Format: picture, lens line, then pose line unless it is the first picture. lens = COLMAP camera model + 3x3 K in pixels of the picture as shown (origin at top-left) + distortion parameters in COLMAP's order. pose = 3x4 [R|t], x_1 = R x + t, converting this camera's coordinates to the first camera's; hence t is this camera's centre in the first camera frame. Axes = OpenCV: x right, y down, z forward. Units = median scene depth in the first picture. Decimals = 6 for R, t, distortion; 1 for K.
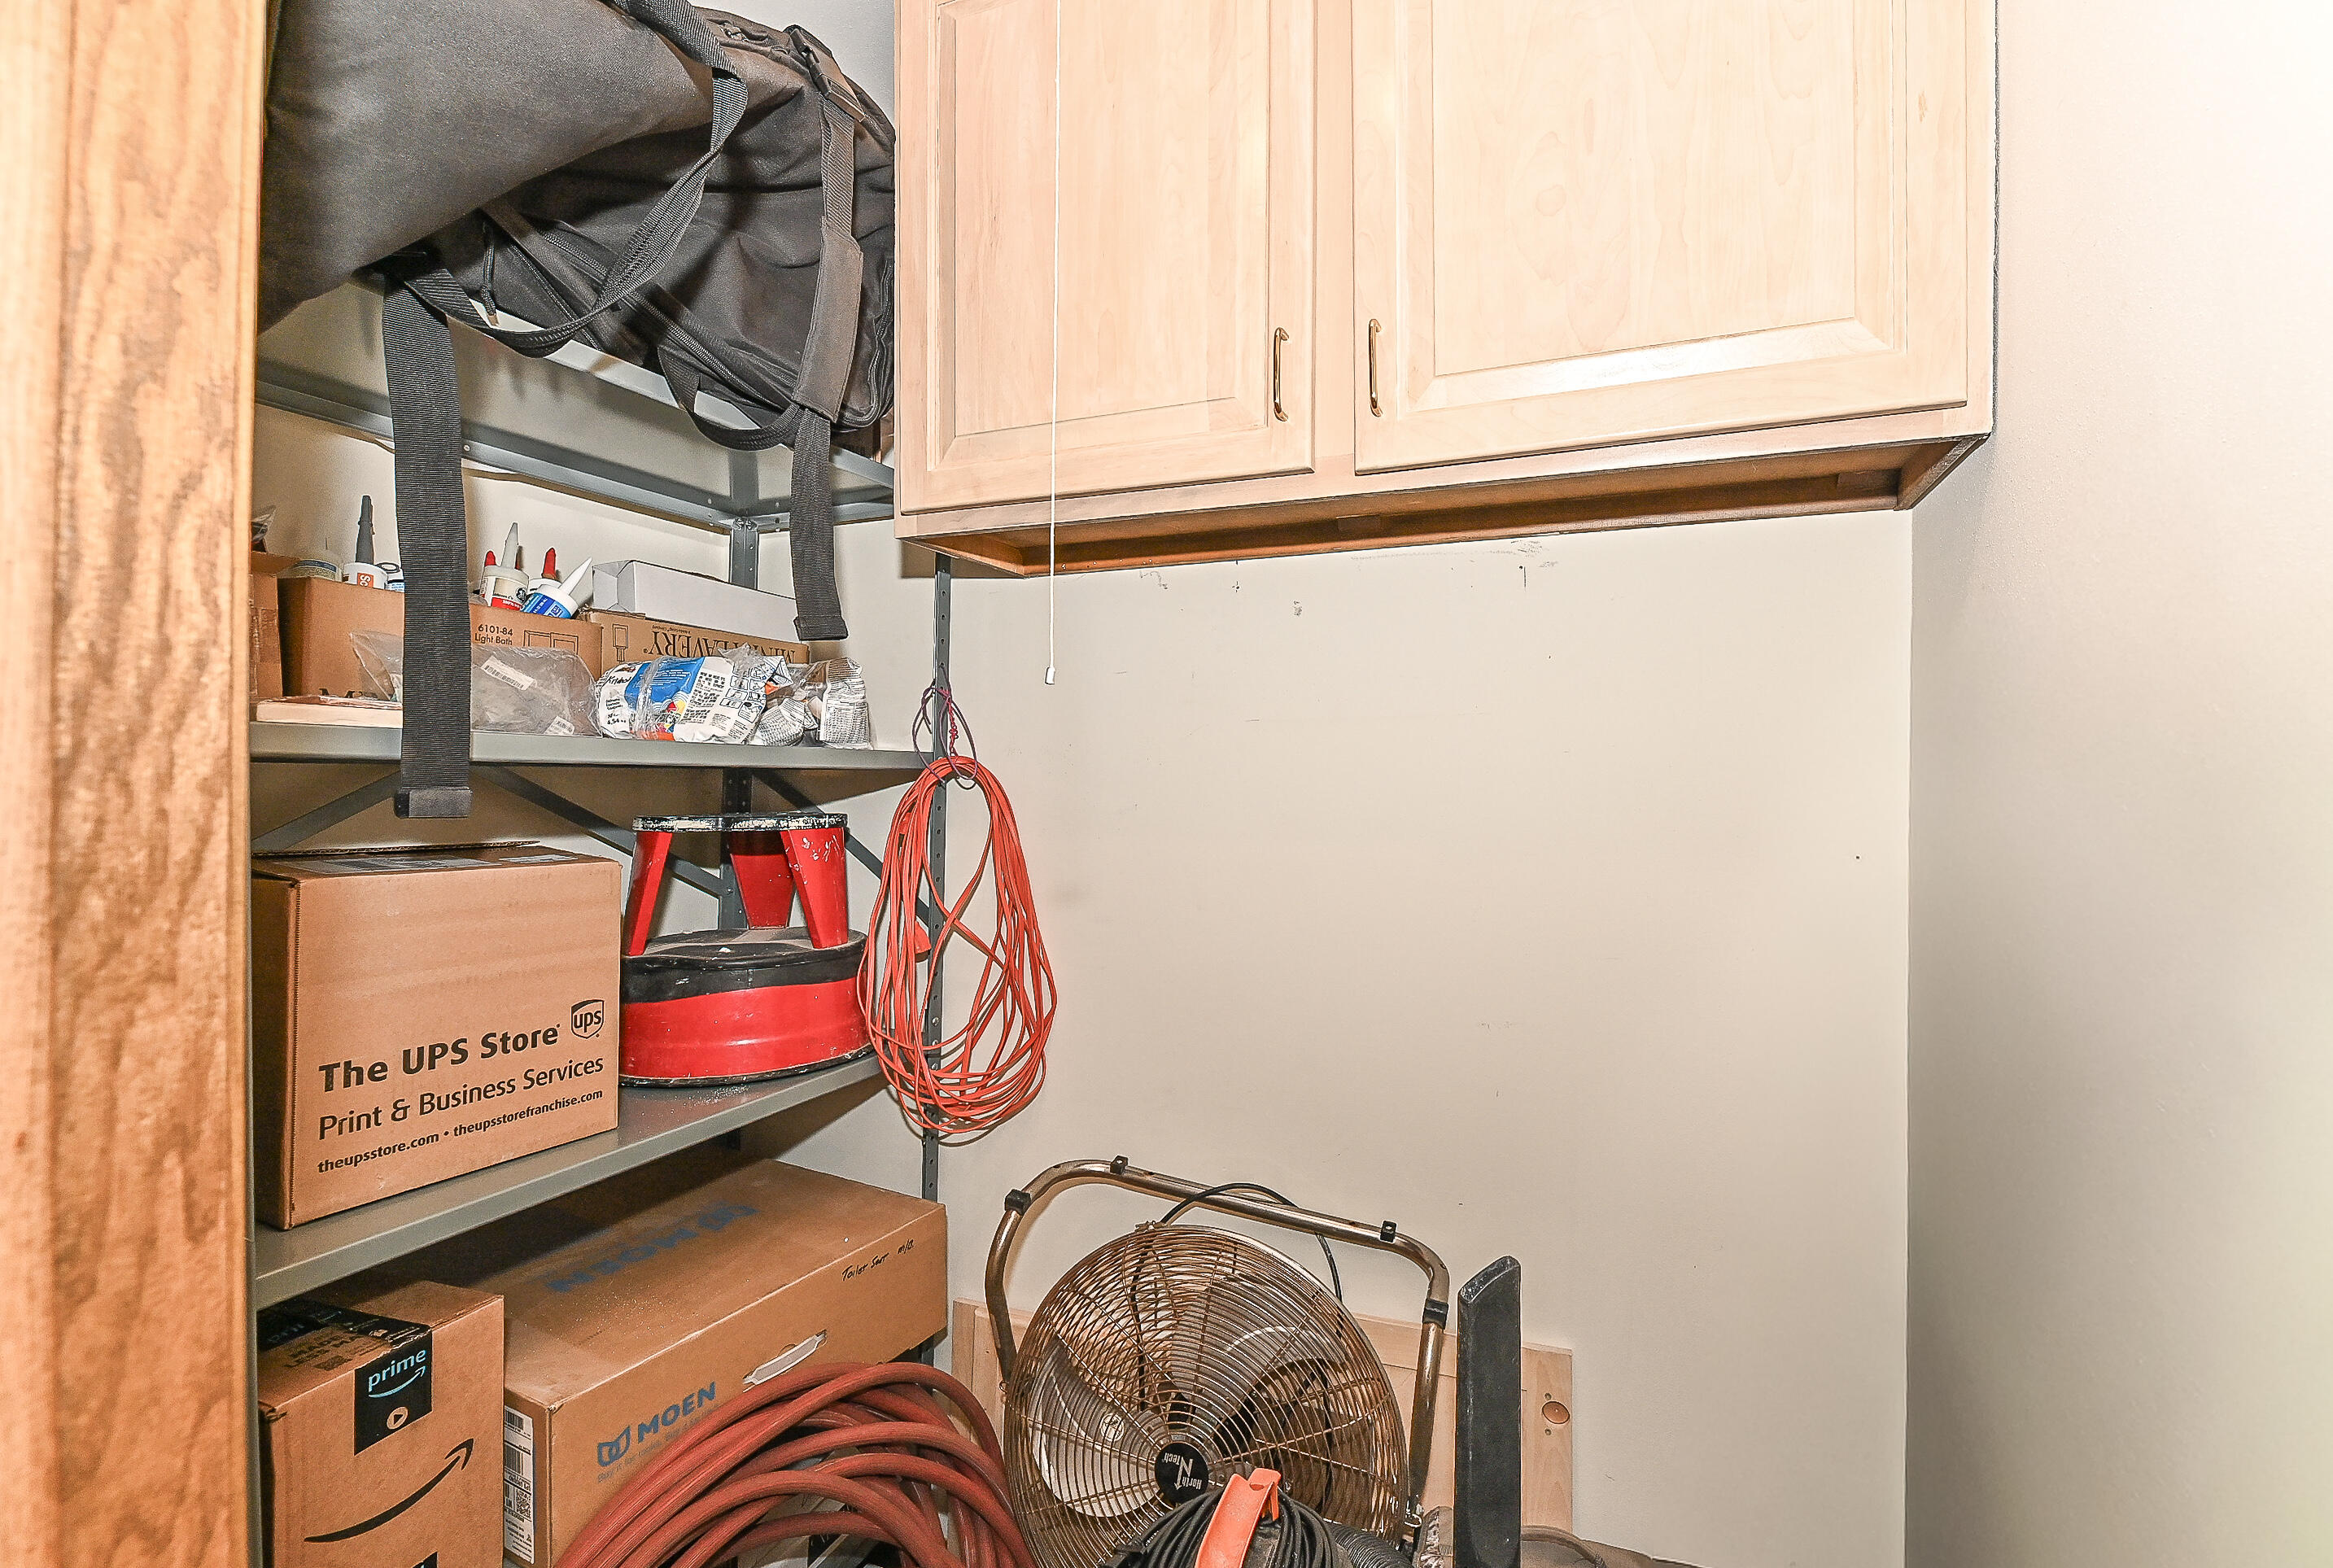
lens RADIAL K [[962.1, 0, 1166.5], [0, 962.1, 784.0], [0, 0, 1]] dist [-0.000168, -0.000012]
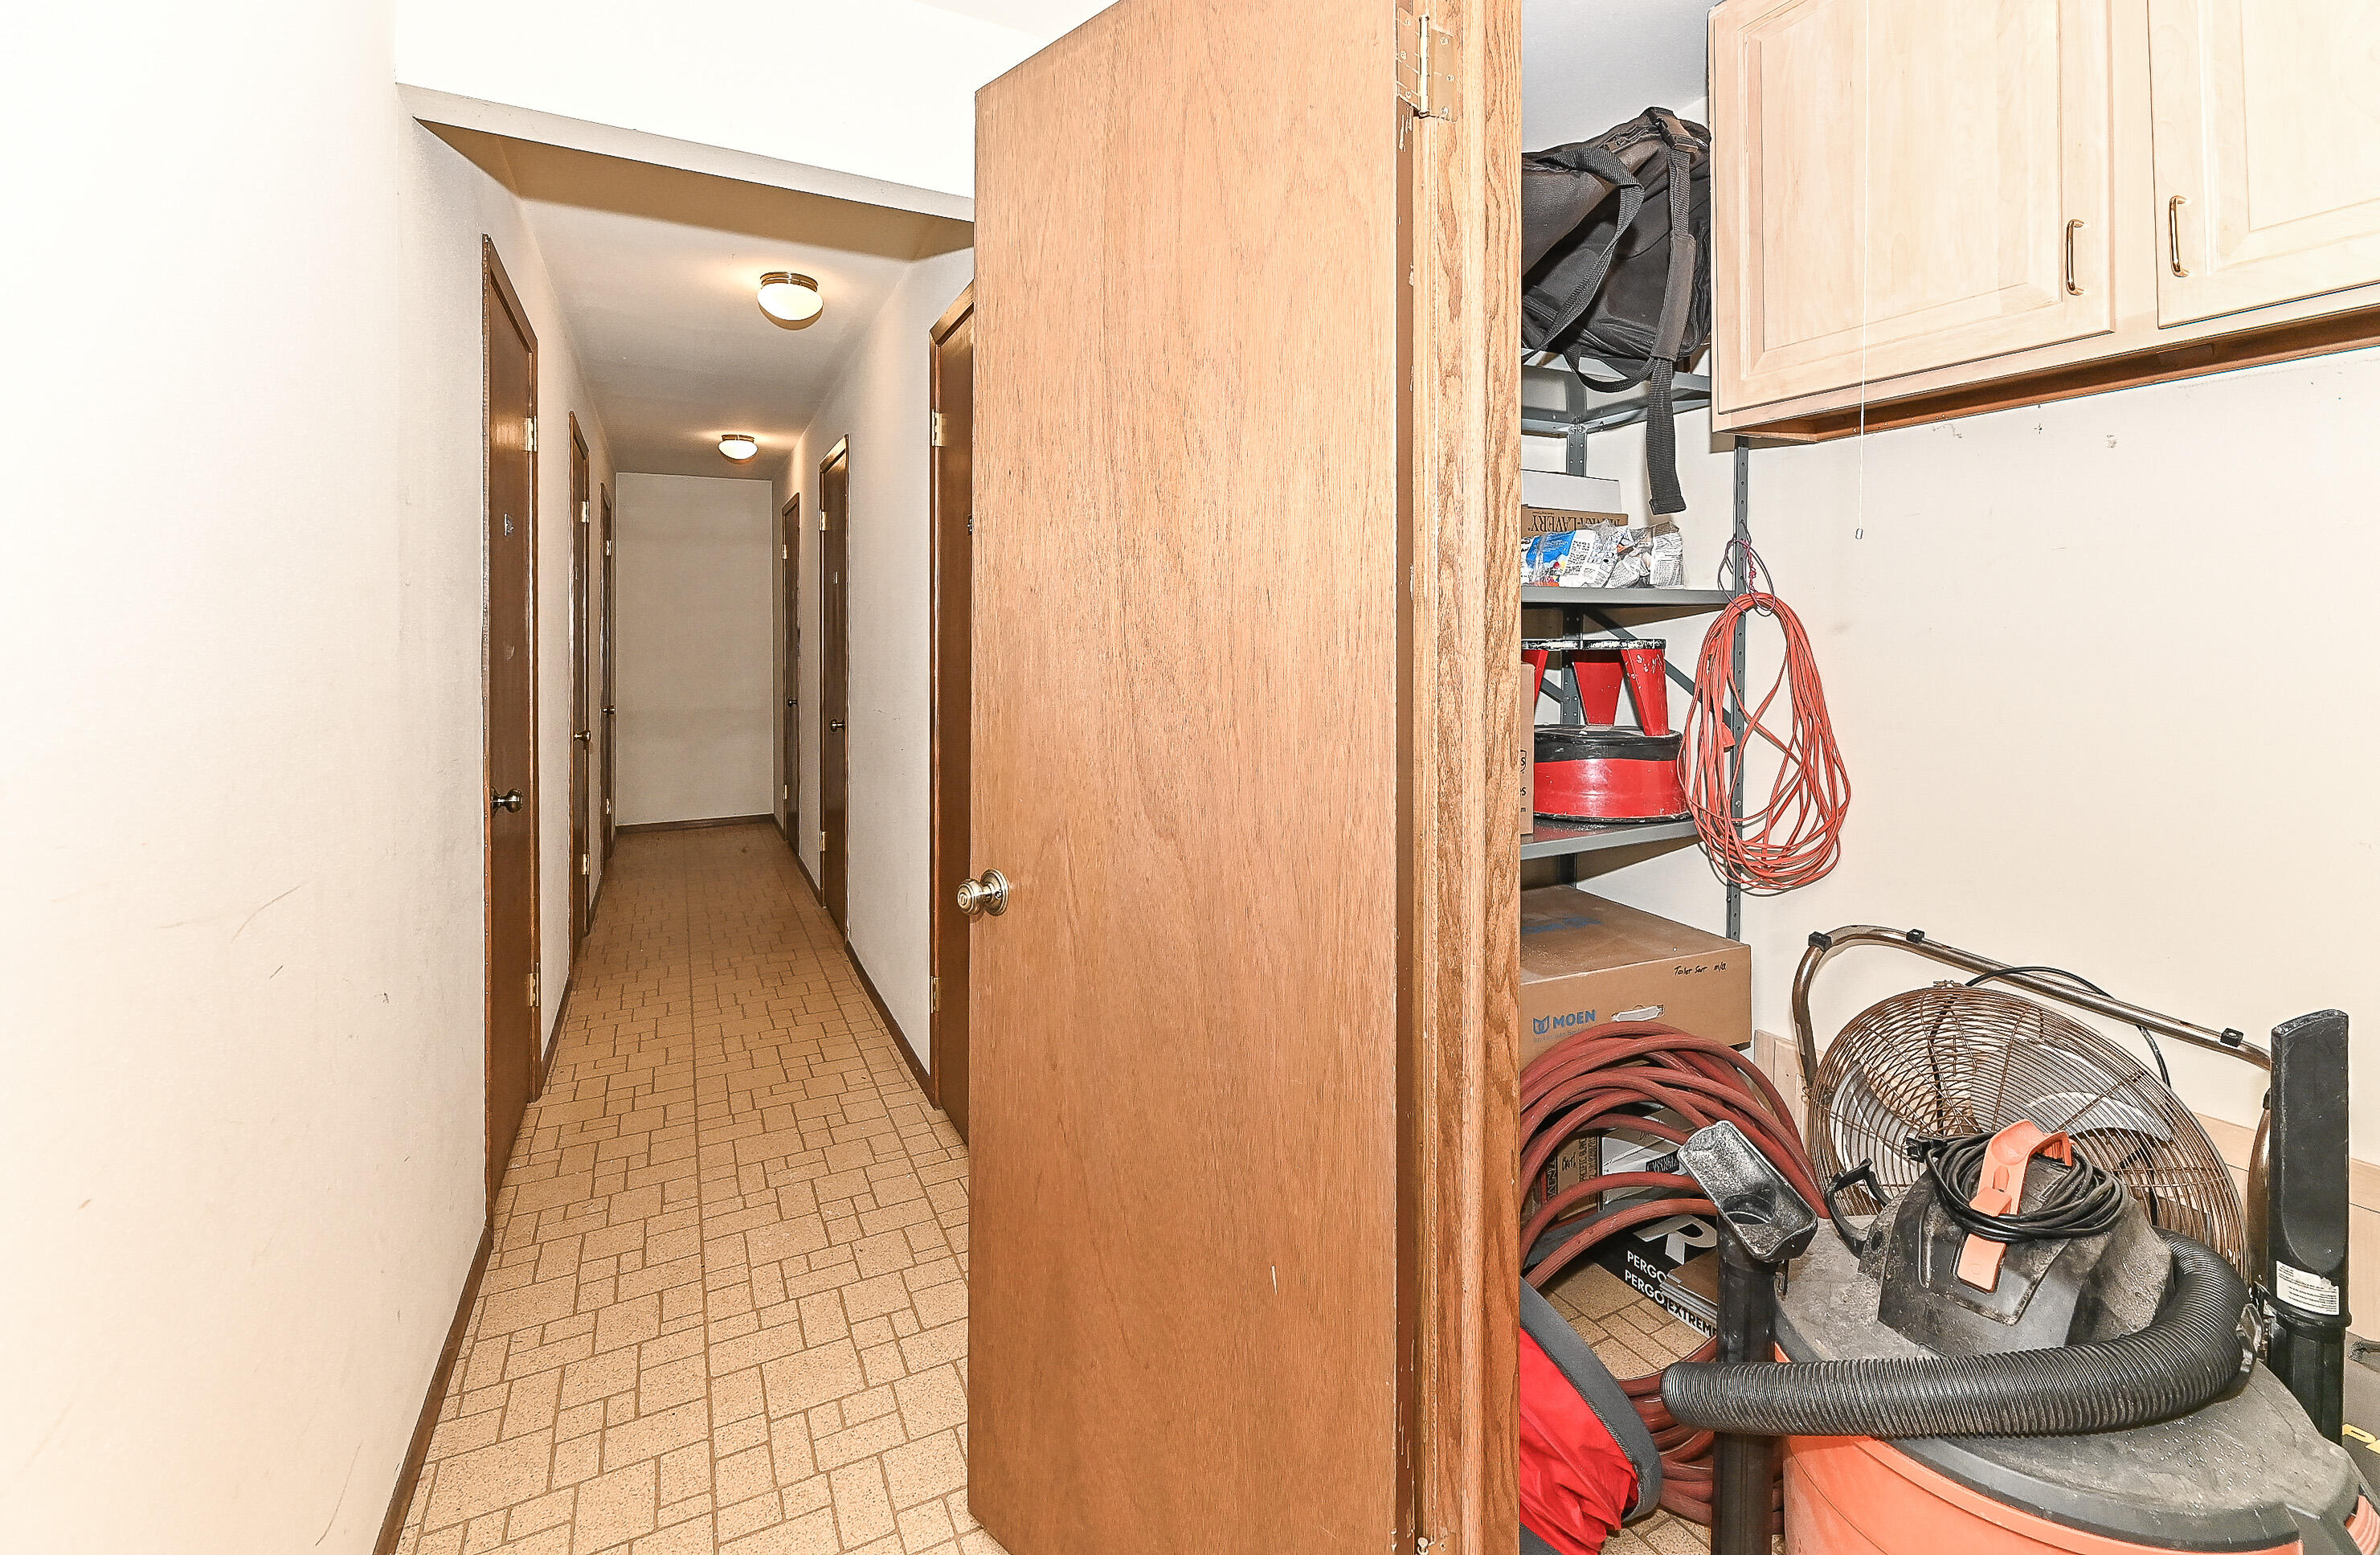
lens RADIAL K [[1007.4, 0, 1219.3], [0, 1007.4, 655.0], [0, 0, 1]] dist [-0.009048, 0.000379]
pose [[0.801013, -0.006851, -0.598608, 0.005021], [0.015187, 0.999845, 0.008879, 0.033049], [0.598455, -0.016203, 0.800993, -0.497837]]
